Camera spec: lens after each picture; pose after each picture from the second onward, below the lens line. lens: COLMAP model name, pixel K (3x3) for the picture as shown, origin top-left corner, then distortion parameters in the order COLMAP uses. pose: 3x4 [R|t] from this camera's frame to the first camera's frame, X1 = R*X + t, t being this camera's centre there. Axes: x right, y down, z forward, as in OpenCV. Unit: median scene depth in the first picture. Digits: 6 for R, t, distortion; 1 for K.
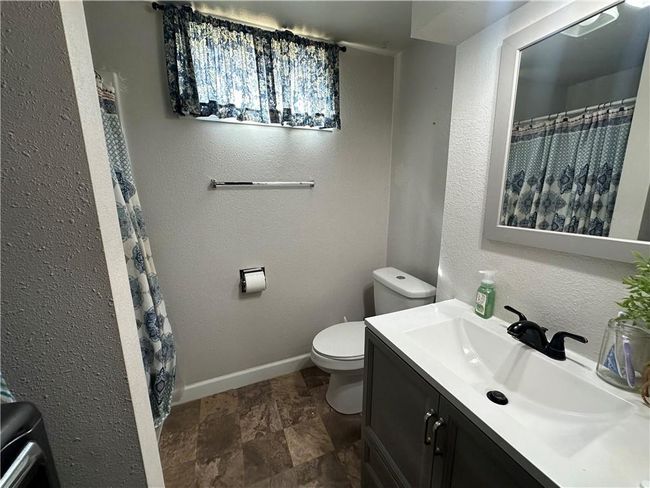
lens RADIAL K [[259.5, 0, 325.6], [0, 259.5, 244.5], [0, 0, 1]] dist [-0.004481, -0.000053]
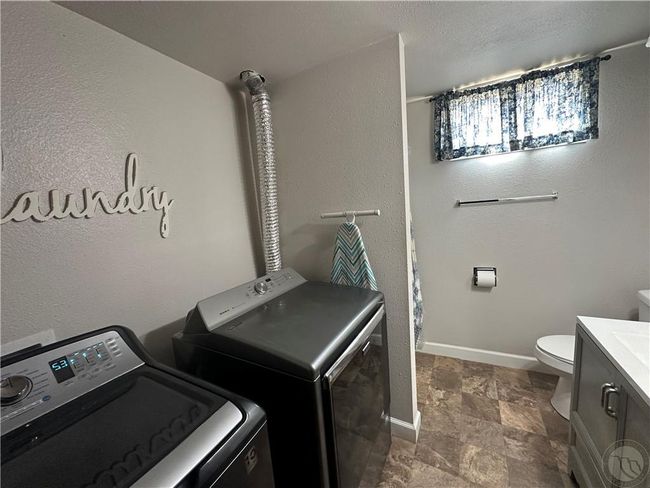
lens RADIAL K [[259.5, 0, 323.7], [0, 259.5, 243.0], [0, 0, 1]] dist [-0.004481, -0.000053]
pose [[0.628568, 0.065016, -0.775032, 0.215090], [-0.082446, 0.996455, 0.016726, 0.019413], [0.773372, 0.053385, 0.631700, -0.448808]]
